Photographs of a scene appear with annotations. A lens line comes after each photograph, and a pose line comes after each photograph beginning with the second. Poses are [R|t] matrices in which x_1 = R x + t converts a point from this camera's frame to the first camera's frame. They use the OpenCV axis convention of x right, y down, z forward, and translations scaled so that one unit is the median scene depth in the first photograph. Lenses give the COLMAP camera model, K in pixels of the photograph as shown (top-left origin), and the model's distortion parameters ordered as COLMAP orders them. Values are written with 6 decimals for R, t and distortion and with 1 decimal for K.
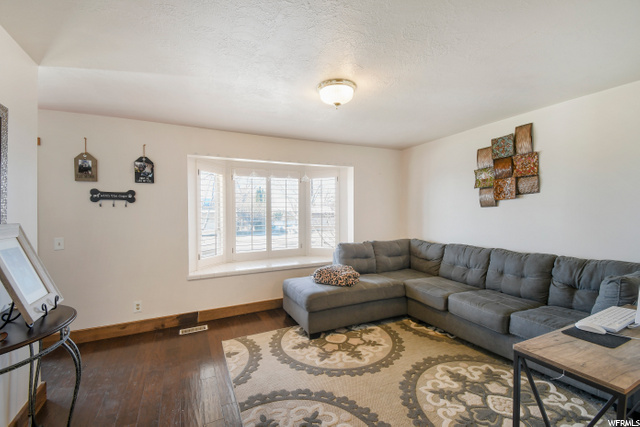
lens RADIAL K [[279.3, 0, 321.5], [0, 279.3, 212.3], [0, 0, 1]] dist [0.070357, -0.037259]
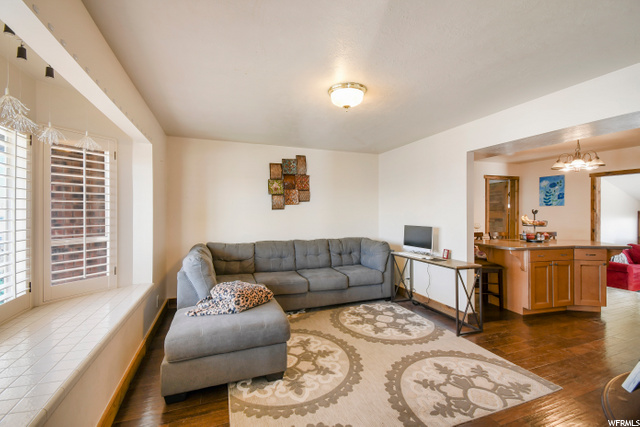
lens RADIAL K [[279.3, 0, 321.5], [0, 279.3, 212.3], [0, 0, 1]] dist [0.070357, -0.037259]
pose [[0.089906, 0.017599, 0.995795, -0.727599], [0.000332, 0.999843, -0.017700, 0.017800], [-0.995950, 0.001922, 0.089886, 0.755107]]
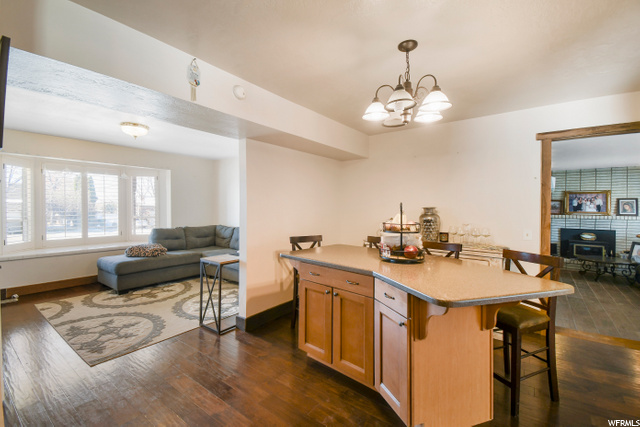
lens RADIAL K [[279.3, 0, 321.5], [0, 279.3, 212.3], [0, 0, 1]] dist [0.070357, -0.037259]
pose [[0.888175, 0.008750, 0.459423, 0.178297], [-0.017920, 0.999718, 0.015604, -0.001631], [-0.459156, -0.022092, 0.888081, -0.663083]]
